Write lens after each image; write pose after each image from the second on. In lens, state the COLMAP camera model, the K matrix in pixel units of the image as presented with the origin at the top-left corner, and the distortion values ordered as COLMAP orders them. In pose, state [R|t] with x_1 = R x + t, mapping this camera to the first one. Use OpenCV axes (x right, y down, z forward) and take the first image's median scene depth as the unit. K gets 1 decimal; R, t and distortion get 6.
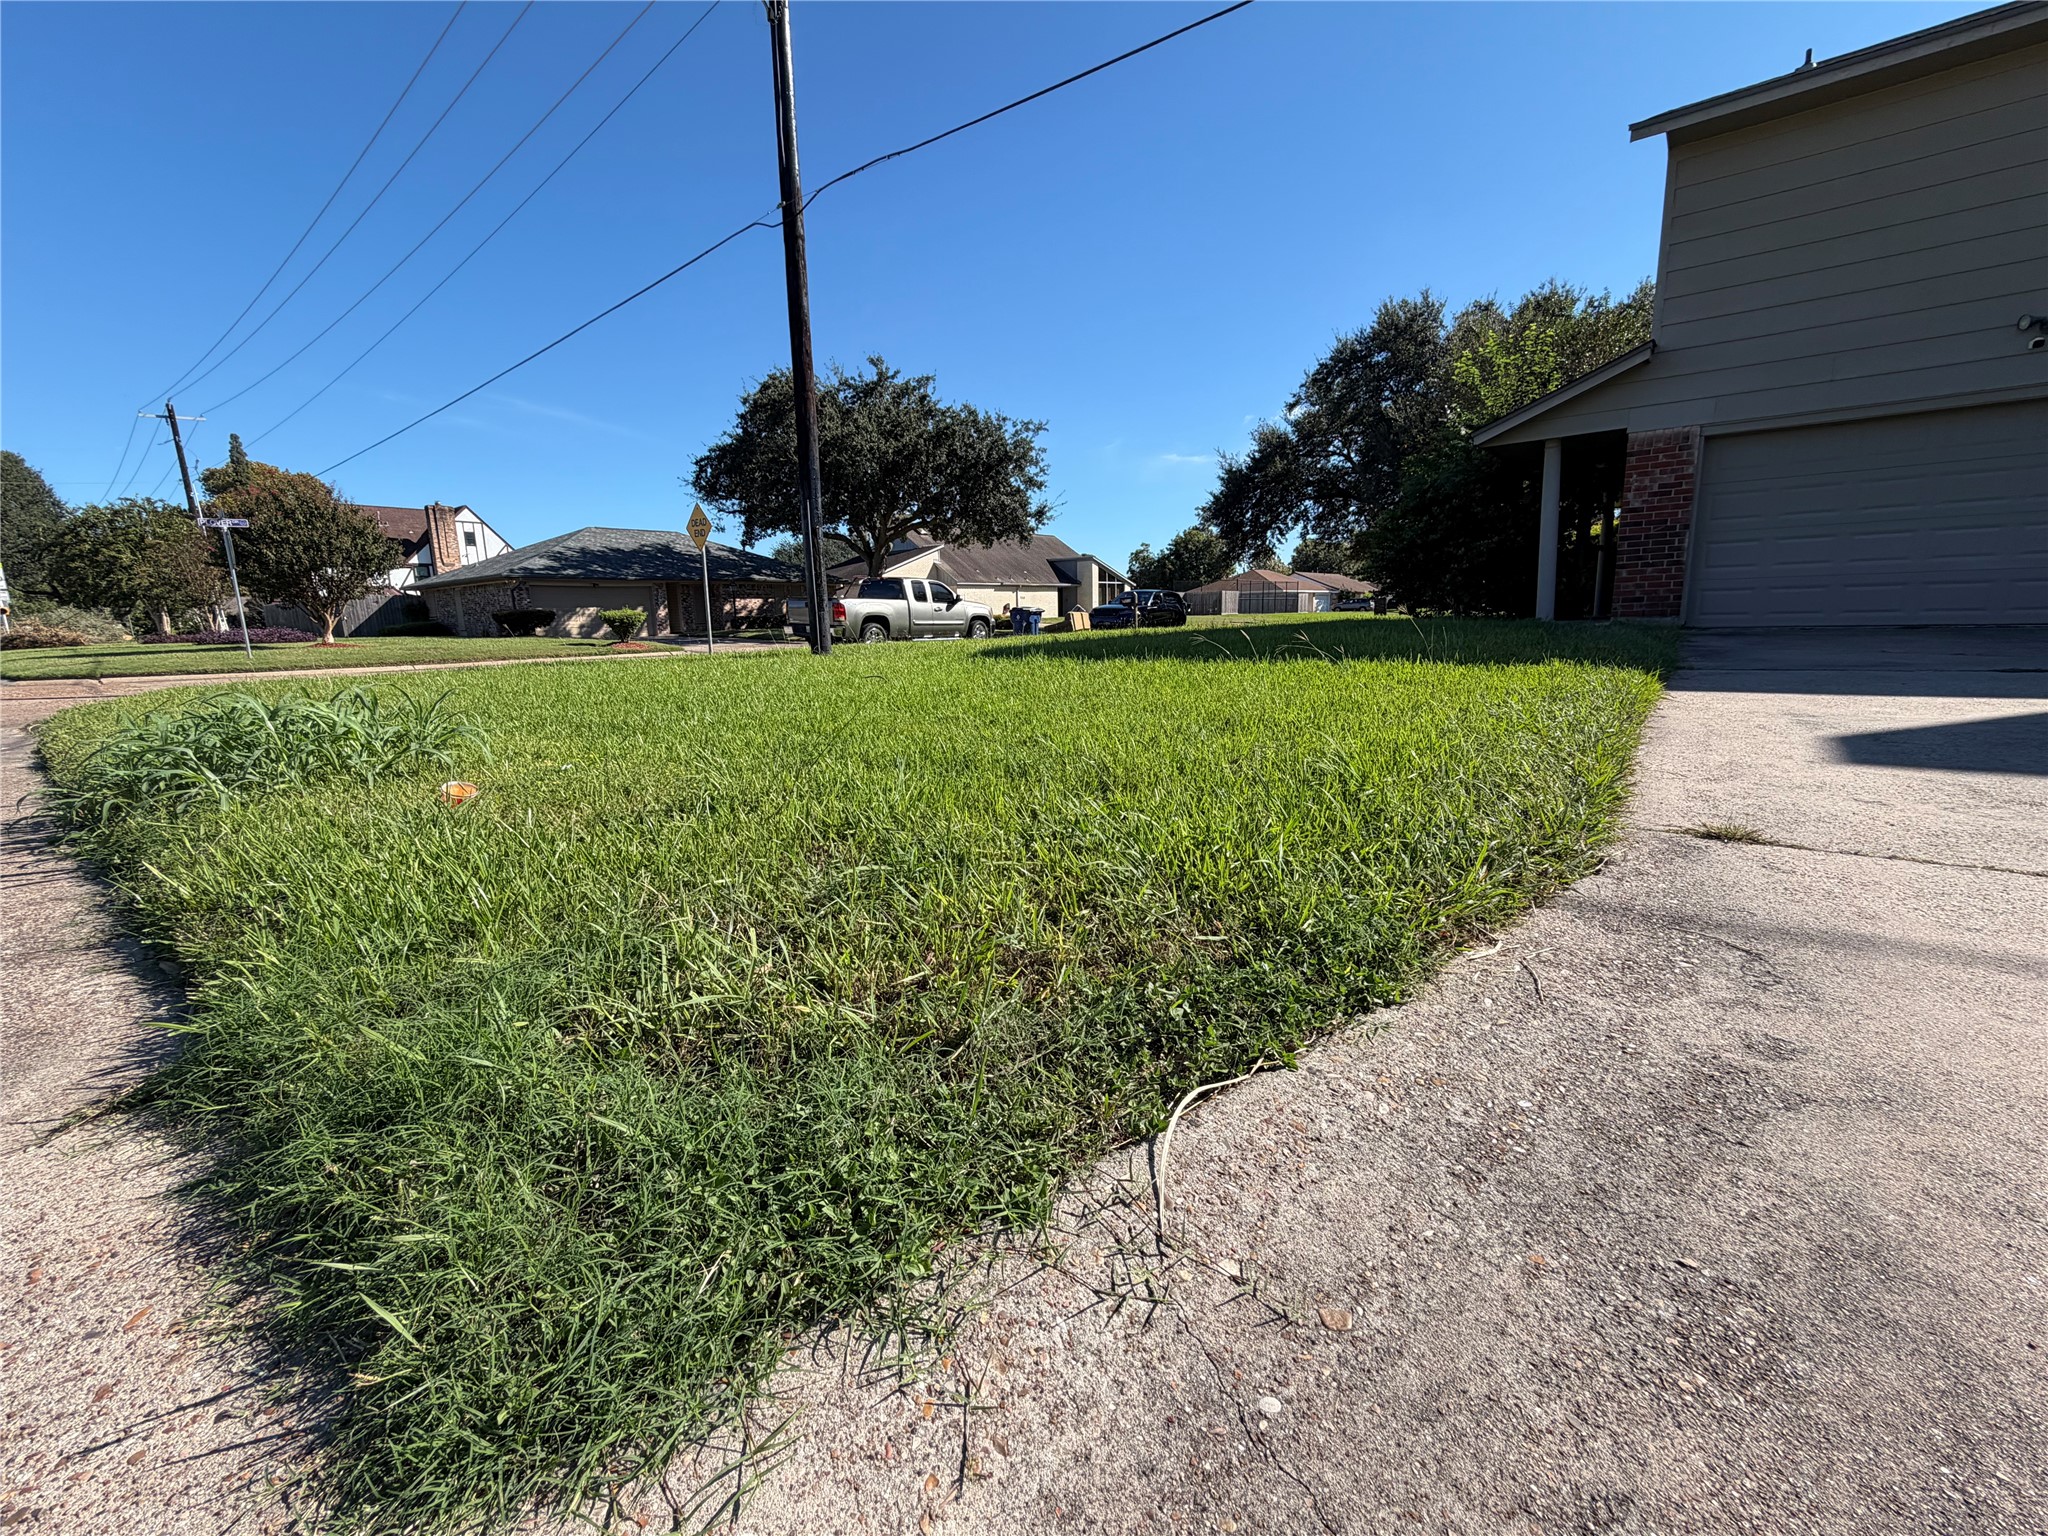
lens RADIAL K [[820.0, 0, 1009.8], [0, 820.0, 766.1], [0, 0, 1]] dist [0.004152, 0.000288]
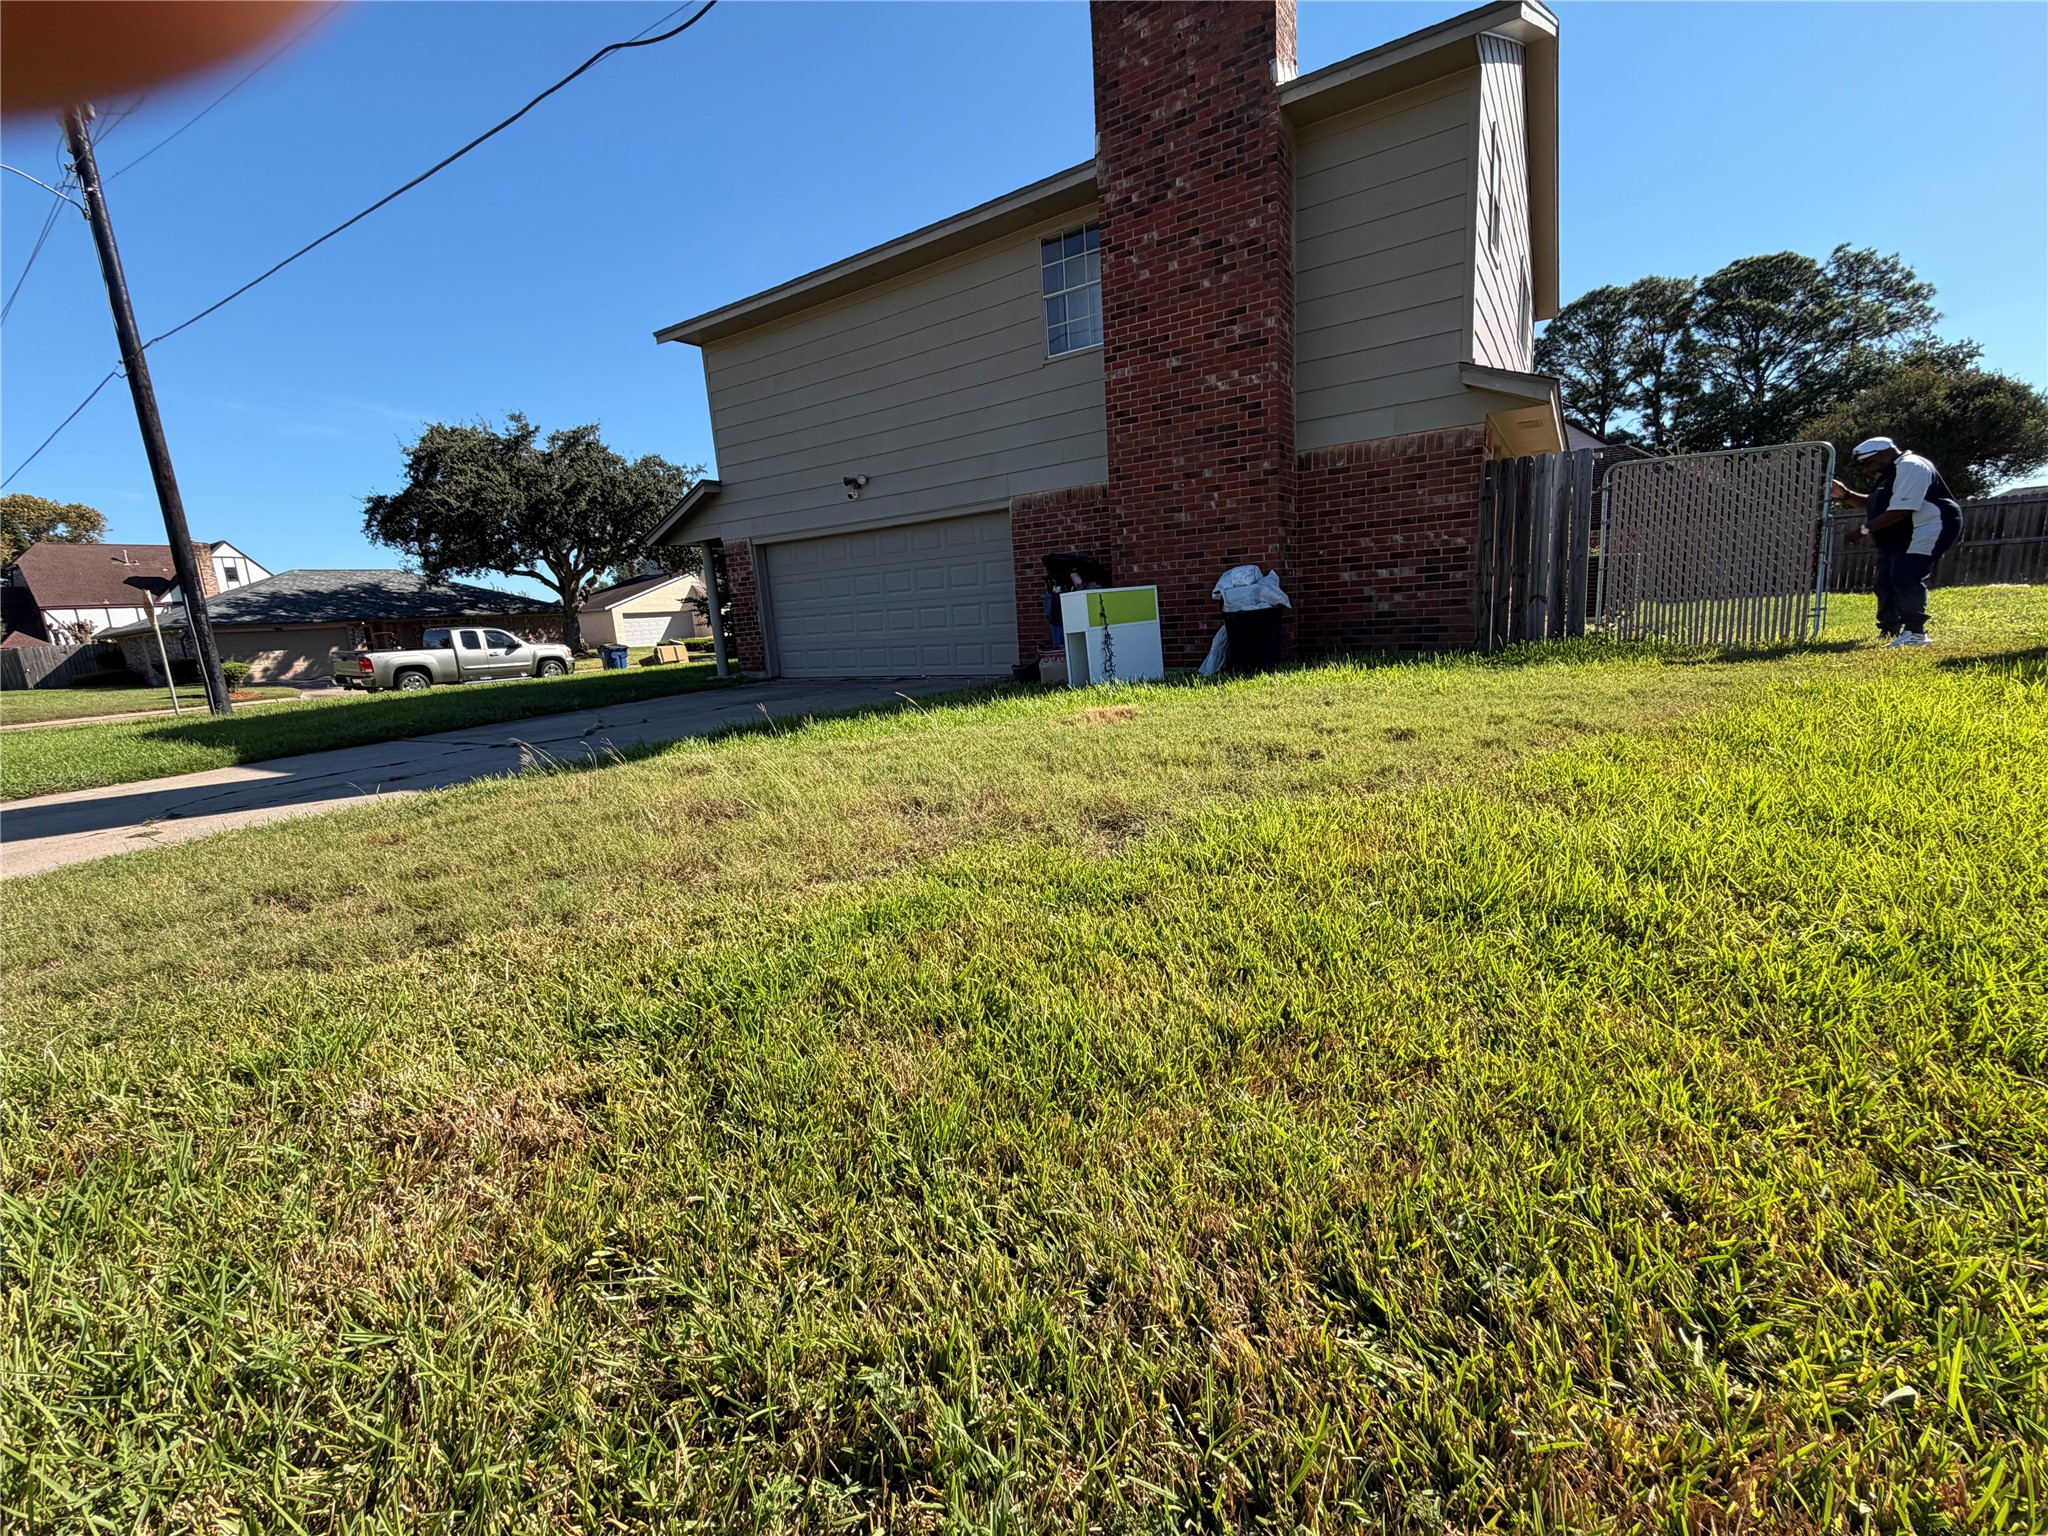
lens RADIAL K [[820.0, 0, 1032.4], [0, 820.0, 748.5], [0, 0, 1]] dist [0.004152, 0.000288]
pose [[0.993632, -0.056113, 0.097712, 0.343842], [0.057570, 0.998267, -0.012161, -0.004455], [-0.096860, 0.017709, 0.995140, -0.122275]]
